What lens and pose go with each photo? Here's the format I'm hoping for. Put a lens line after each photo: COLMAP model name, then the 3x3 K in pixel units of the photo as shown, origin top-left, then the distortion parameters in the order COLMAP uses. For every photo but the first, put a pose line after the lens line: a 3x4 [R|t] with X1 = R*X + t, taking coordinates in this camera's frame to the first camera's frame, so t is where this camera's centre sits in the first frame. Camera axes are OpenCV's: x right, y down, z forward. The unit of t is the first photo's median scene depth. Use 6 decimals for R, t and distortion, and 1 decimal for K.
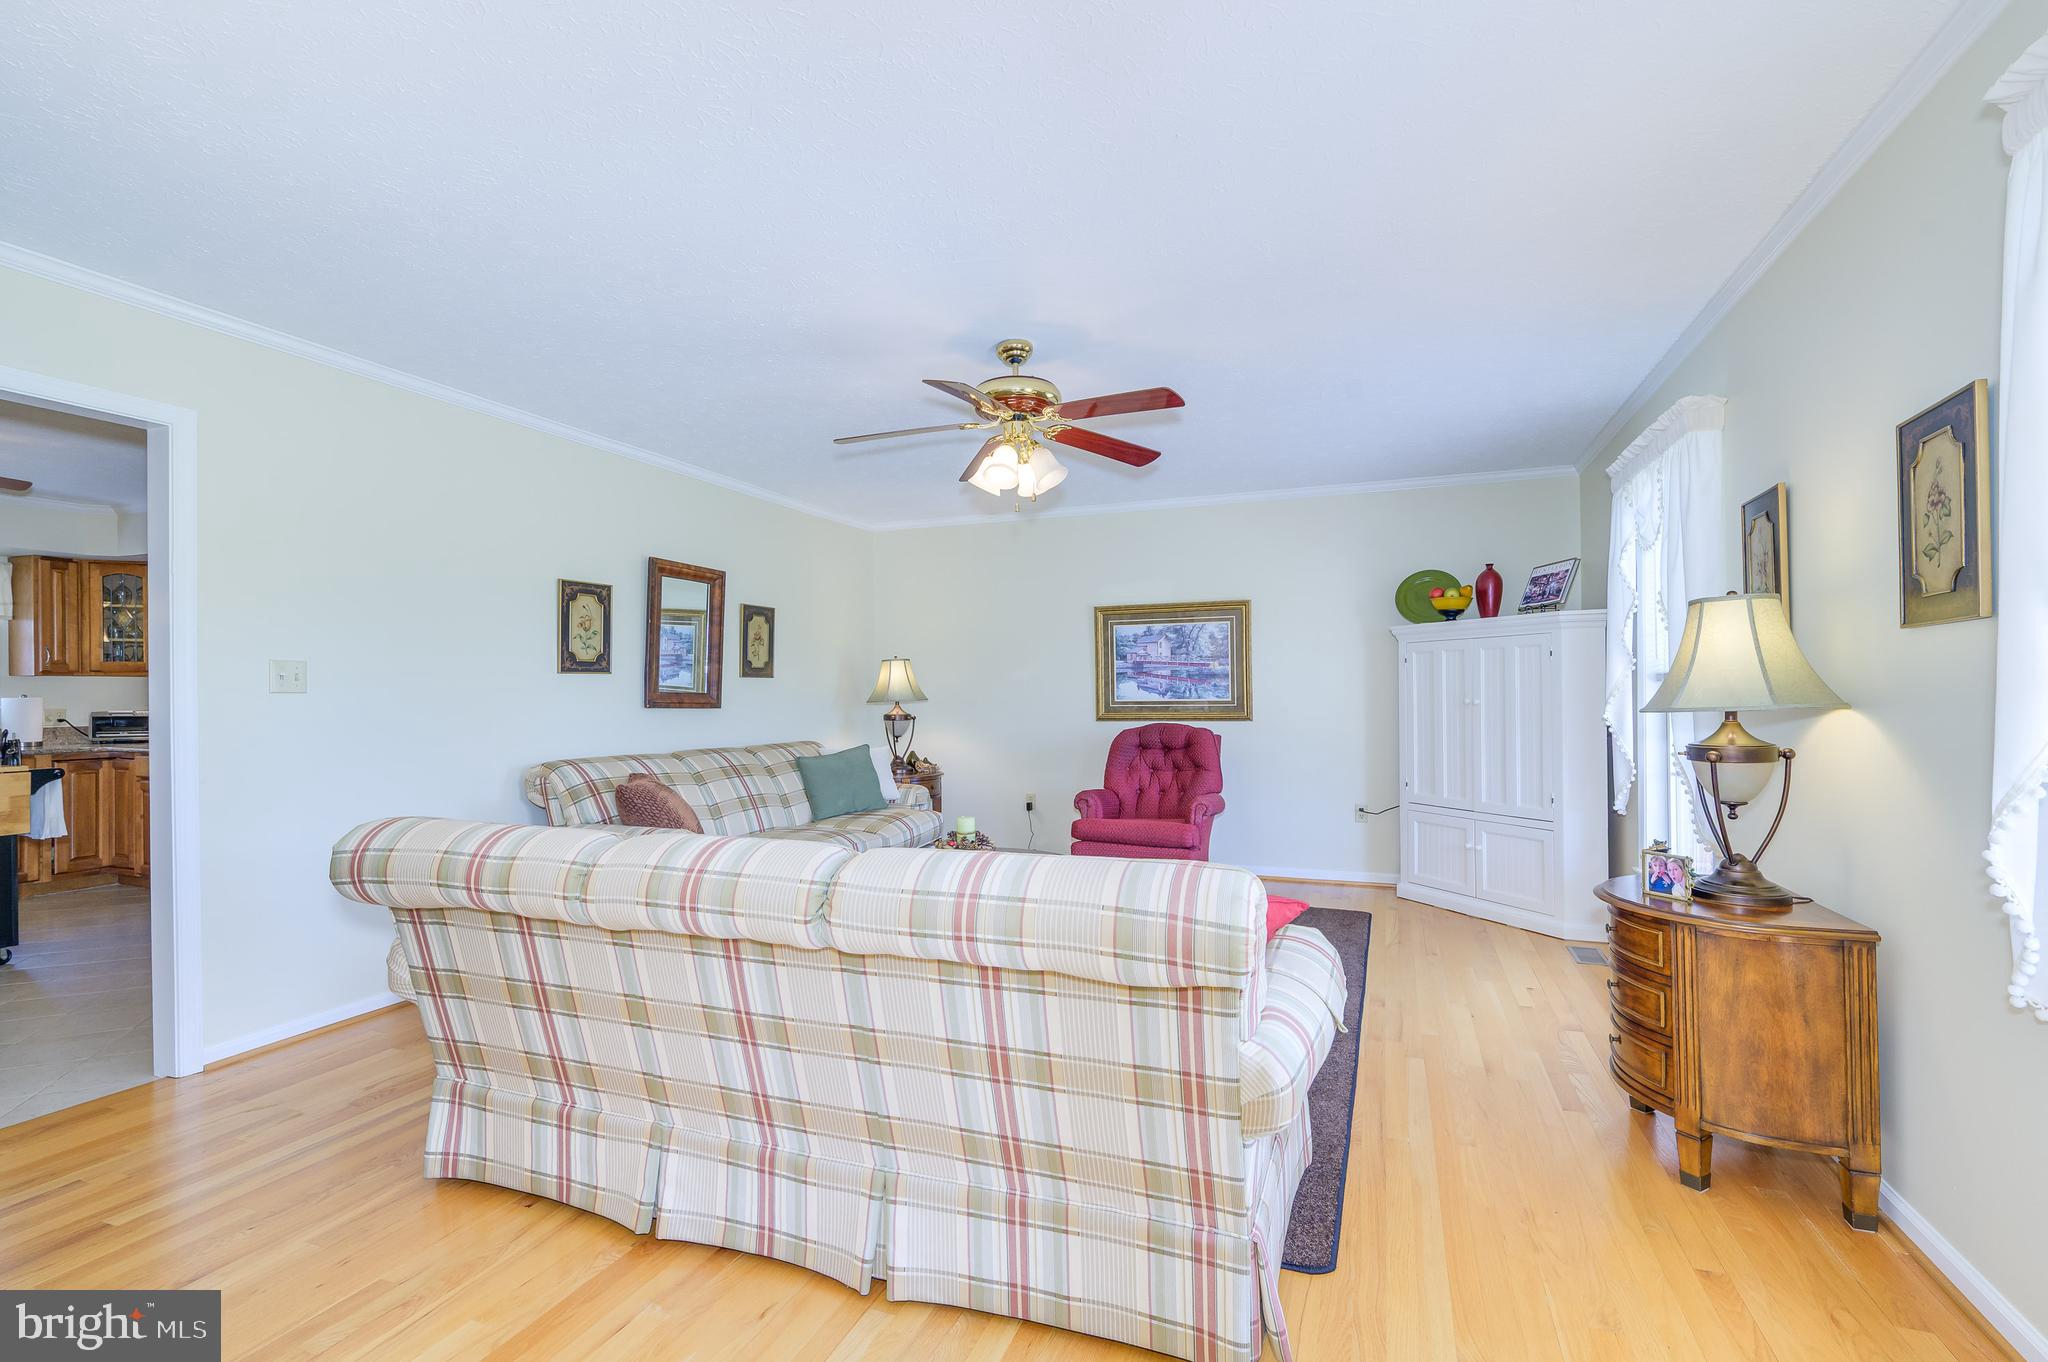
lens RADIAL K [[920.7, 0, 1027.7], [0, 920.7, 693.7], [0, 0, 1]] dist [0.003647, 0.000325]
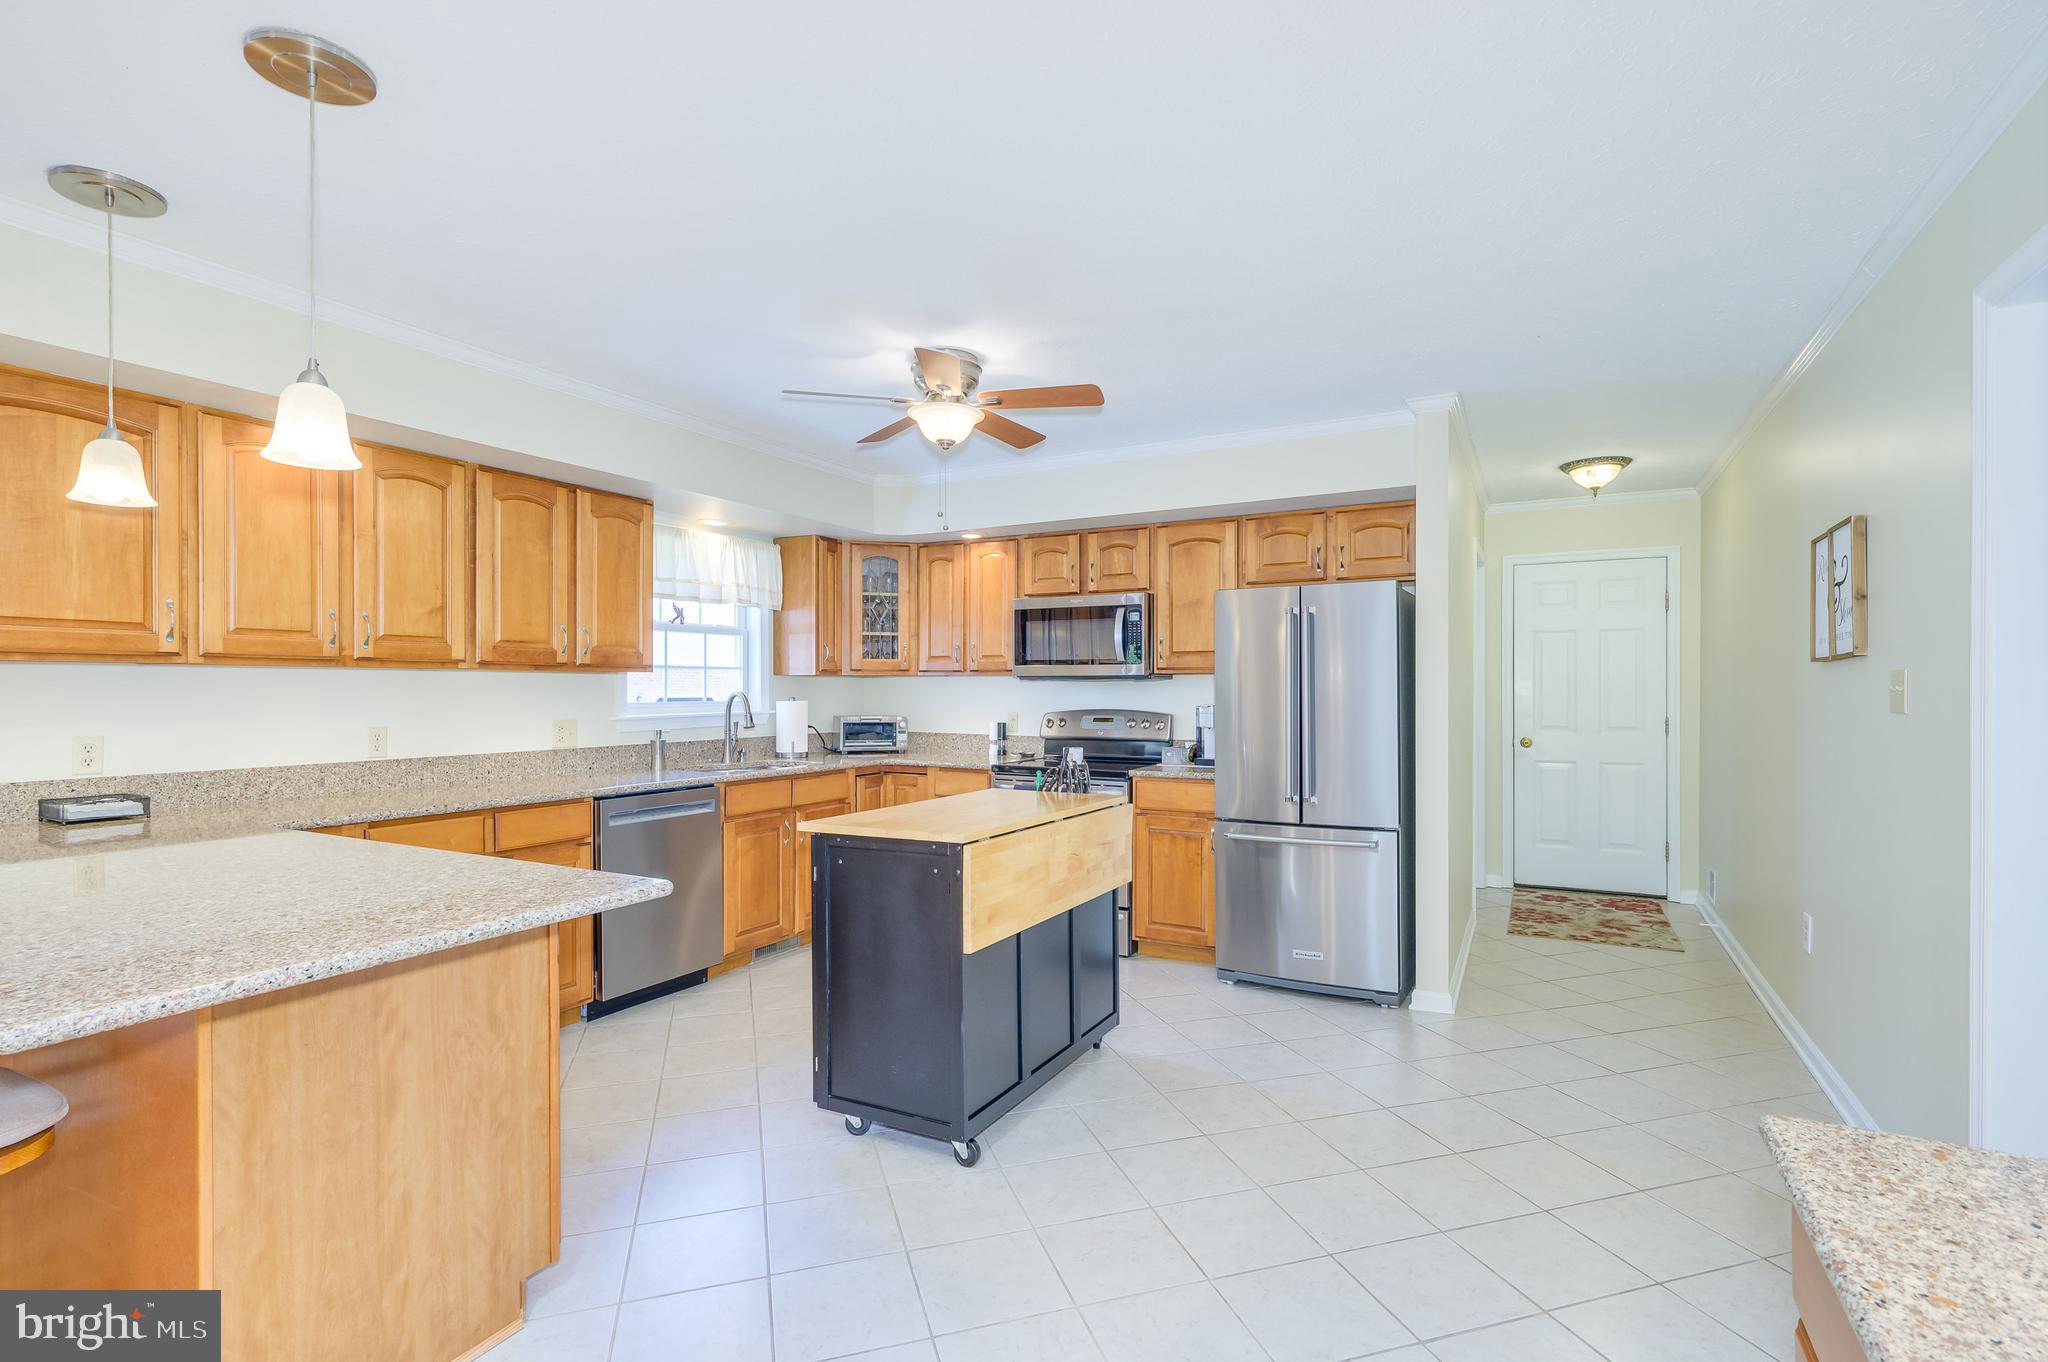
lens RADIAL K [[976.6, 0, 1021.6], [0, 976.6, 691.7], [0, 0, 1]] dist [-0.002051, -0.000331]
pose [[0.993688, 0.005896, -0.112027, -1.029360], [-0.005577, 0.999979, 0.003166, -0.011197], [0.112043, -0.002521, 0.993700, 0.155878]]
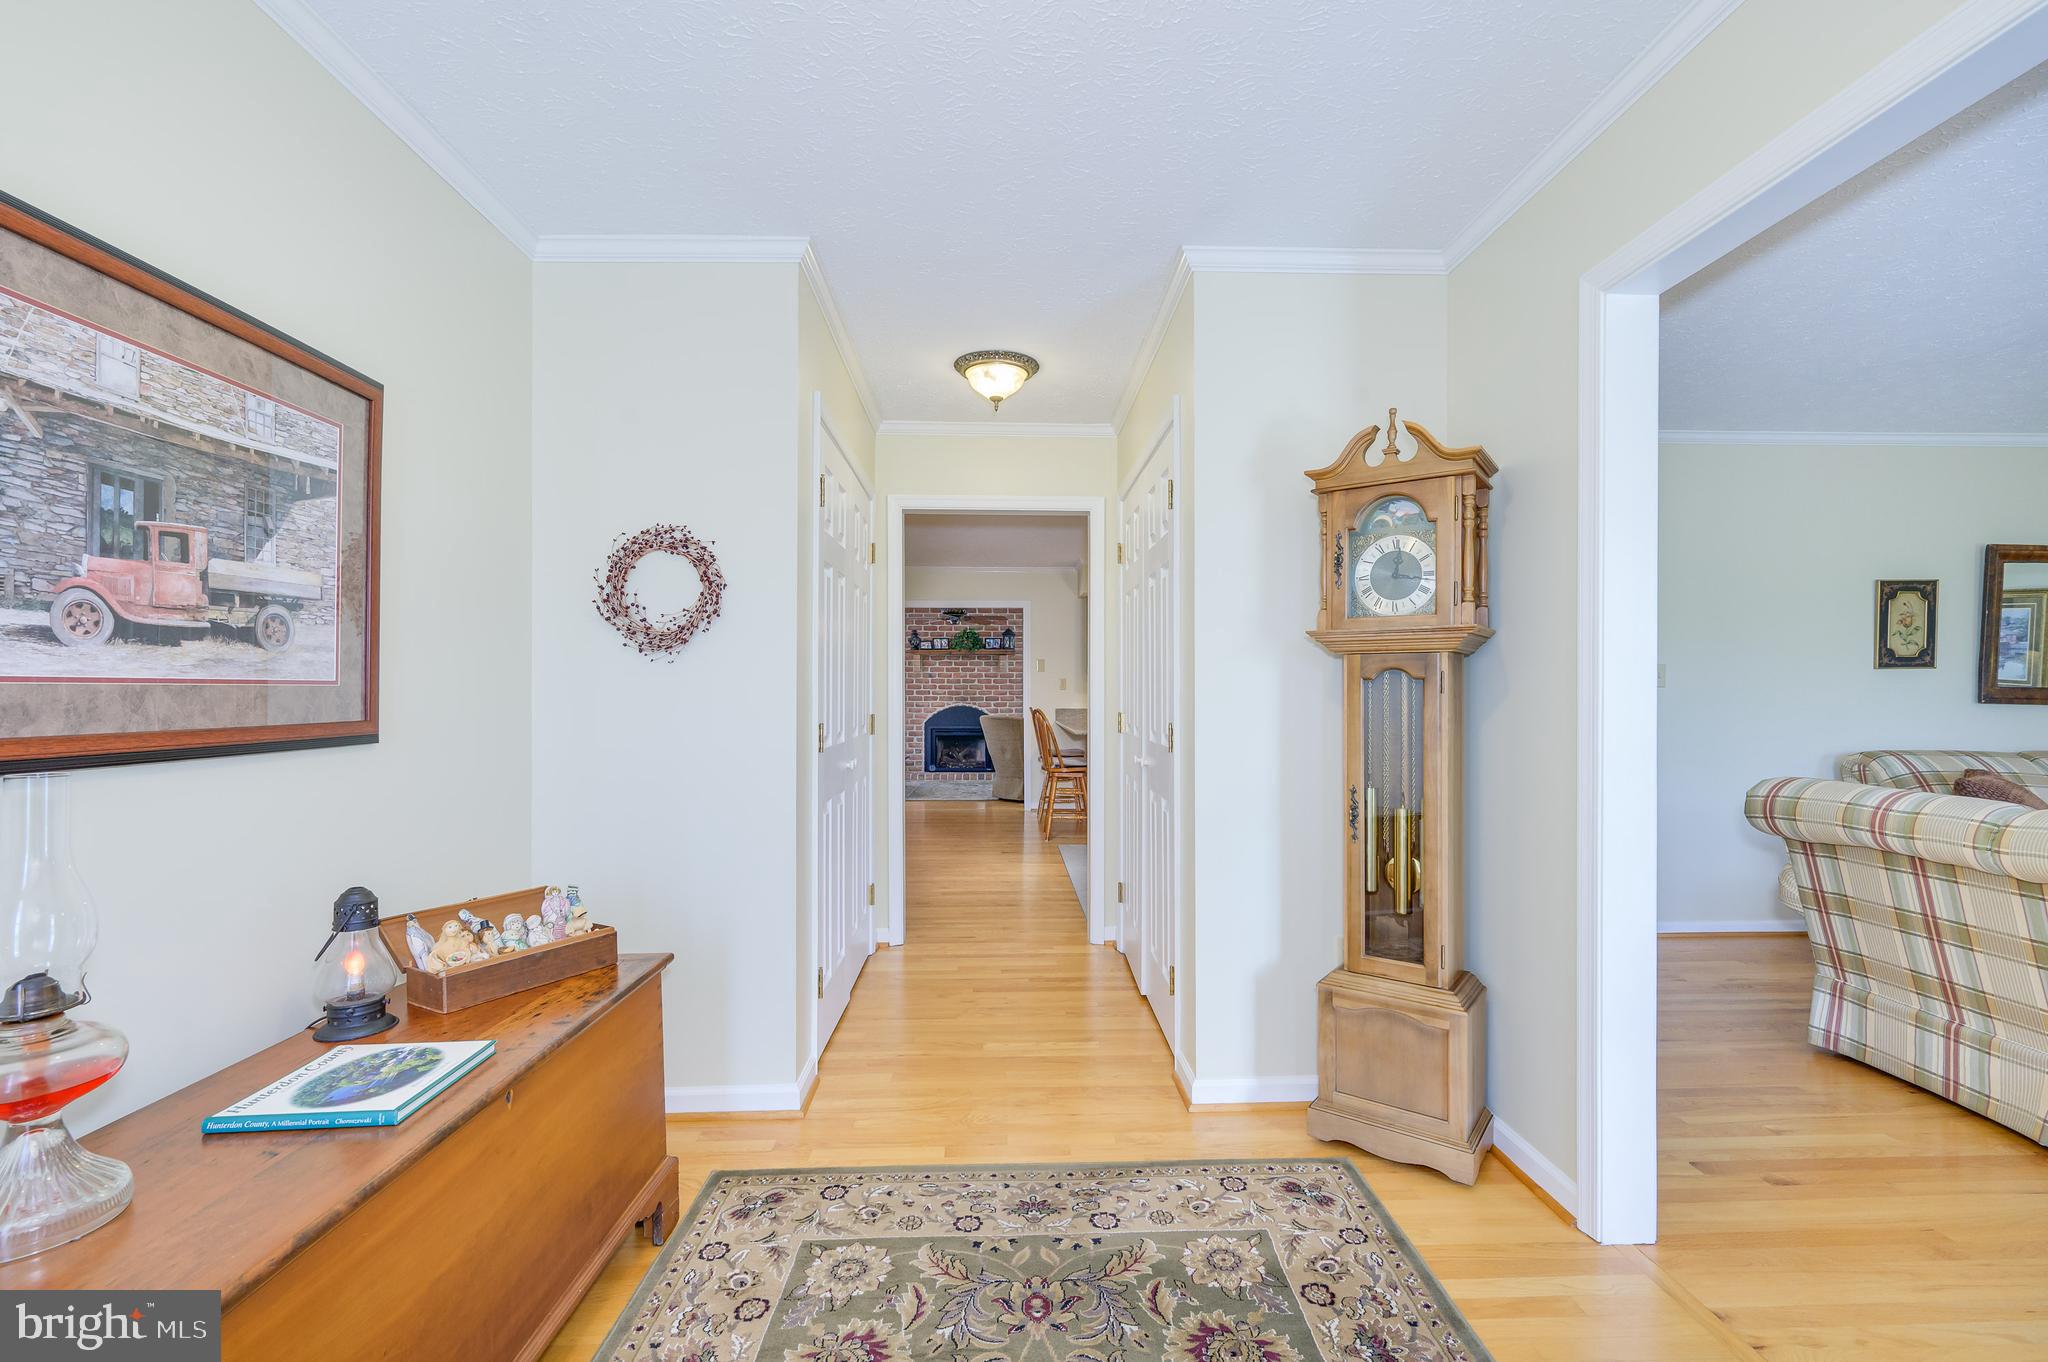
lens RADIAL K [[891.6, 0, 1030.5], [0, 891.6, 693.6], [0, 0, 1]] dist [-0.001813, -0.000357]
pose [[0.393605, 0.010427, -0.919220, 0.049590], [-0.002708, 0.999944, 0.010183, -0.001555], [0.919276, -0.001519, 0.393612, -0.290512]]
